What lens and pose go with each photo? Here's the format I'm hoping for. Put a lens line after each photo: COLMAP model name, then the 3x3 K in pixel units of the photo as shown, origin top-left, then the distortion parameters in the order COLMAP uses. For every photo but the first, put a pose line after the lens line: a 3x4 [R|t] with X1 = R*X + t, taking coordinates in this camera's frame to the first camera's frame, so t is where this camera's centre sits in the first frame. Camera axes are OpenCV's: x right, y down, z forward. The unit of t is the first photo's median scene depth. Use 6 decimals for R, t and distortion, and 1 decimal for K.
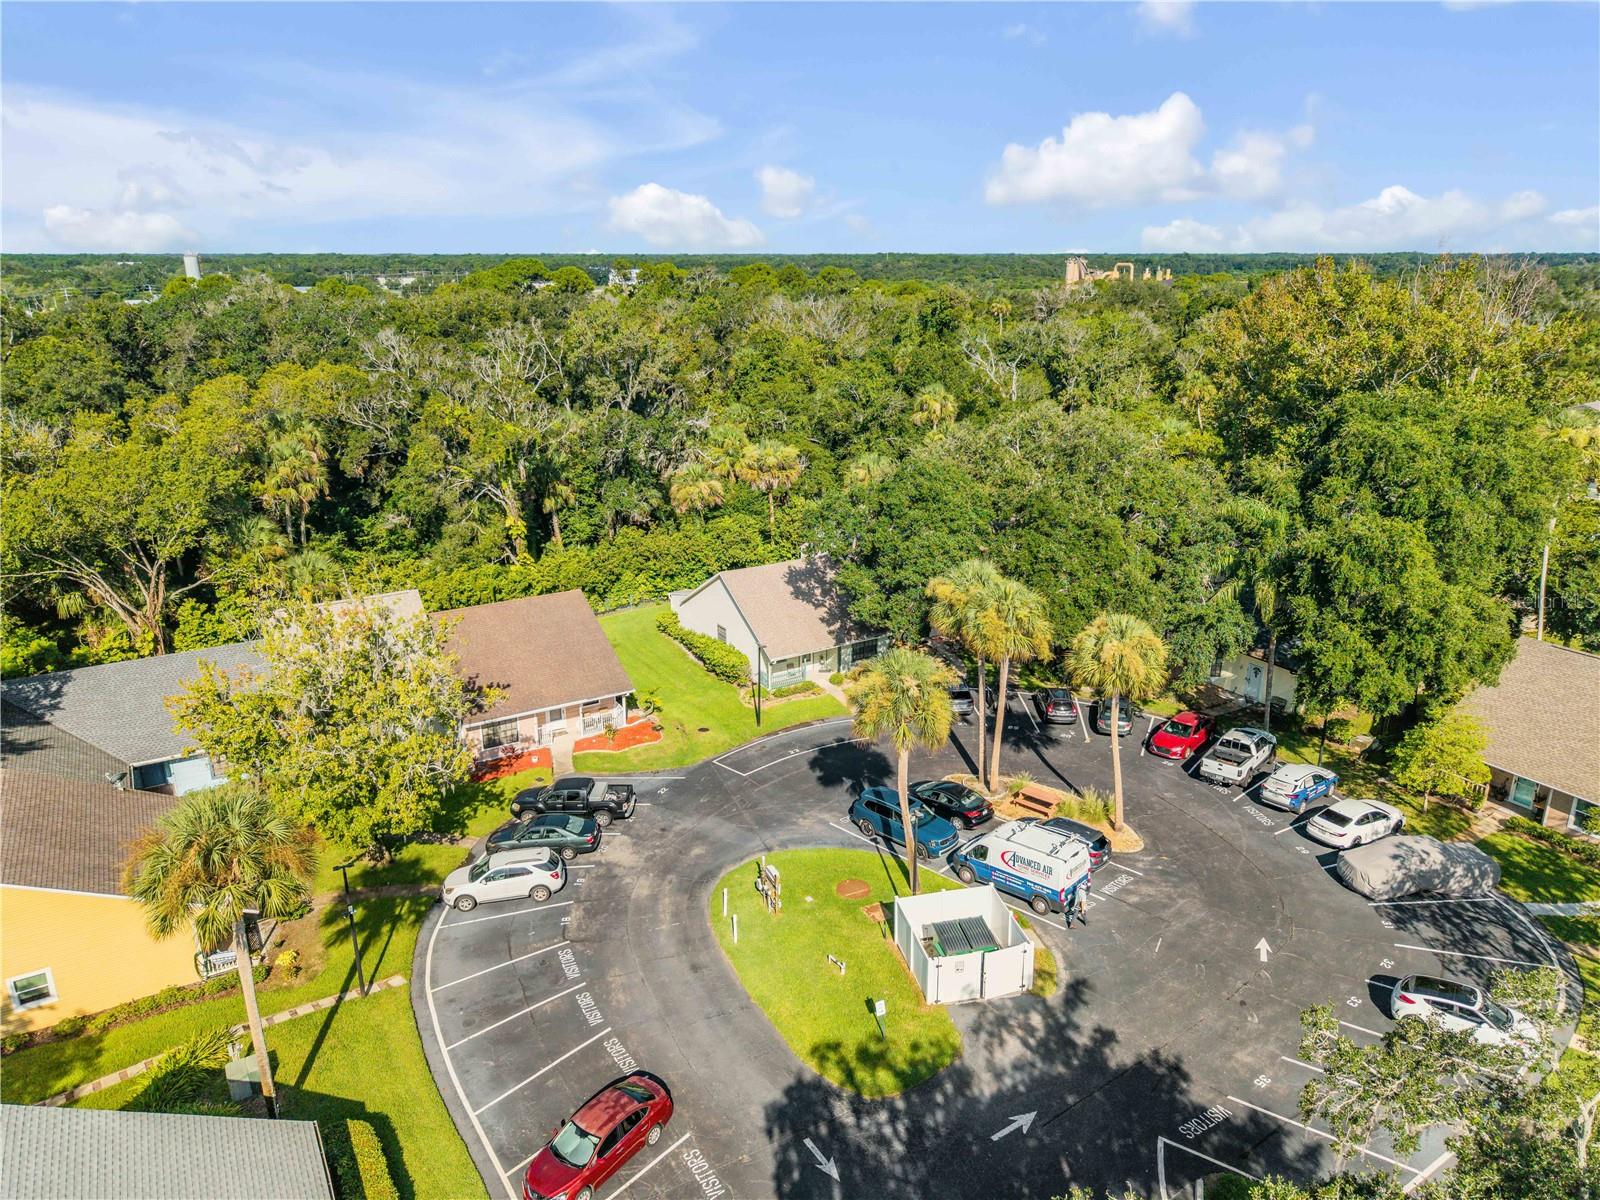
lens RADIAL K [[1072.9, 0, 800.0], [0, 1072.9, 600.0], [0, 0, 1]] dist [-0.011784, 0.002504]
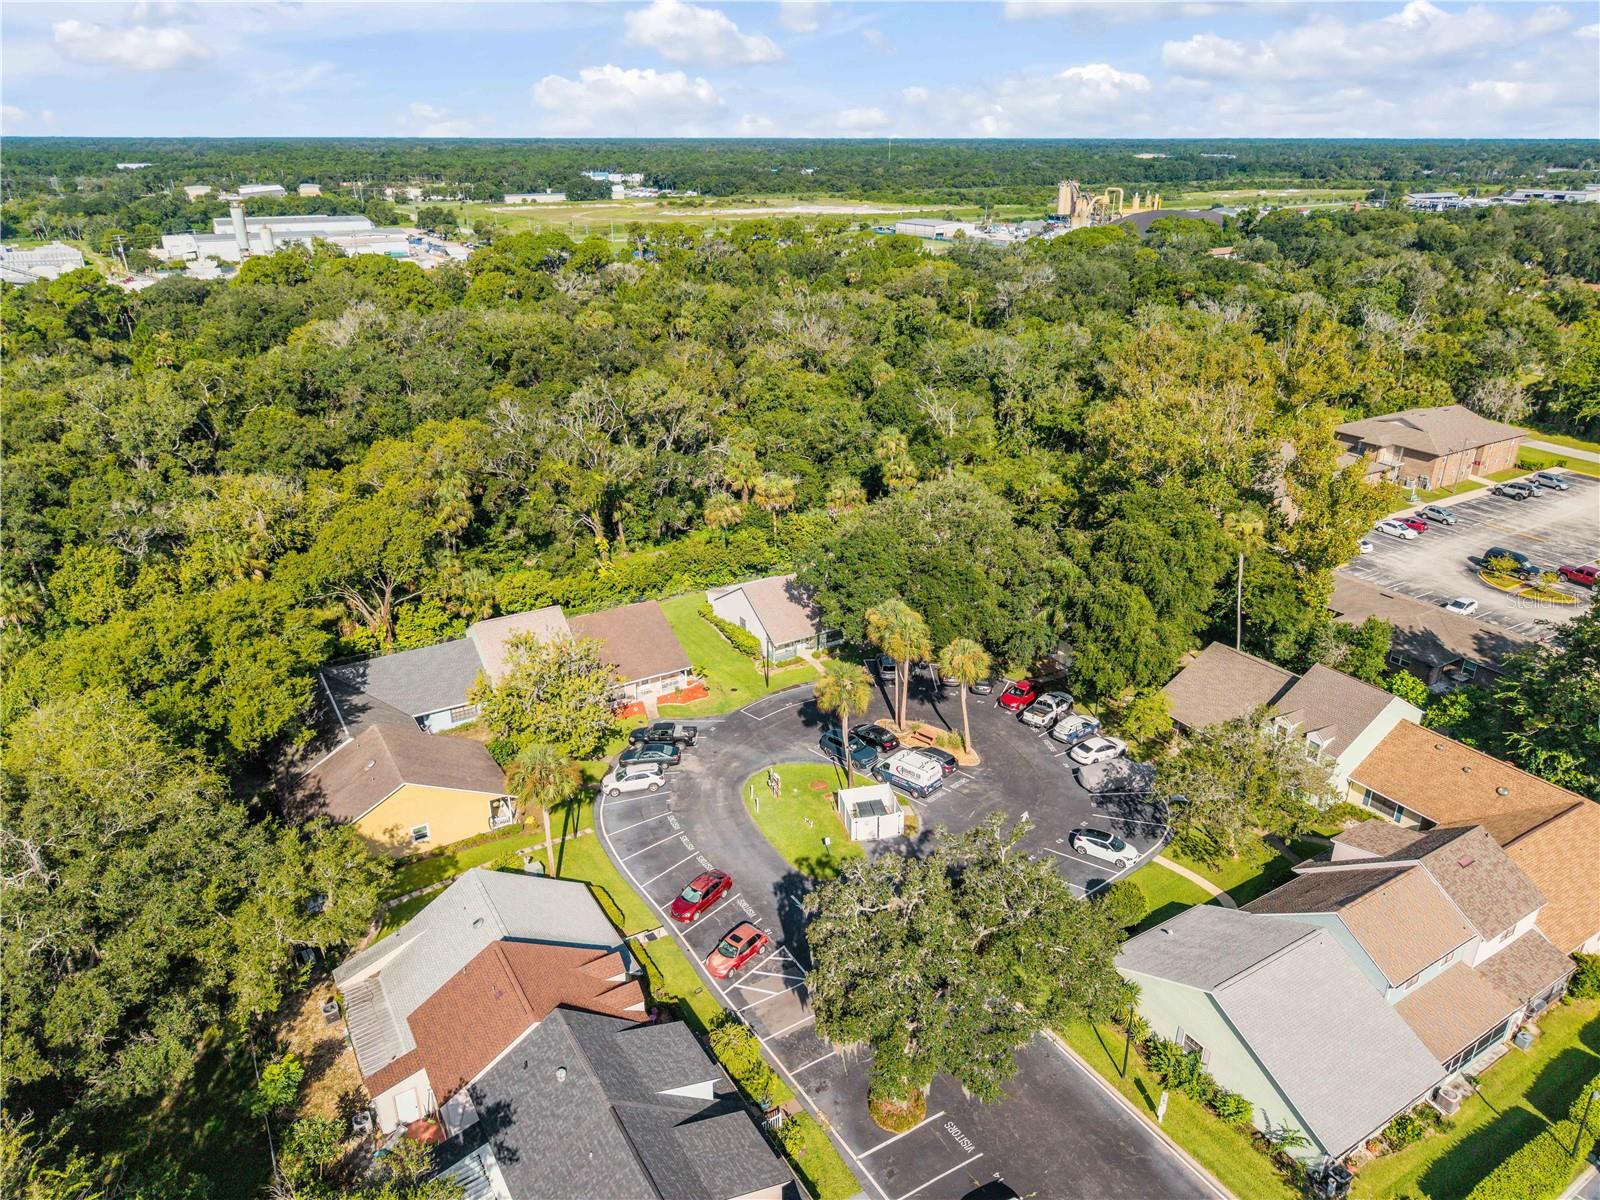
lens RADIAL K [[1071.9, 0, 800.0], [0, 1071.9, 600.0], [0, 0, 1]] dist [0.024499, -0.028299]
pose [[0.999997, 0.002272, -0.000466, 0.014267], [-0.002216, 0.995299, 0.096826, -0.210482], [0.000684, -0.096825, 0.995301, -0.750564]]
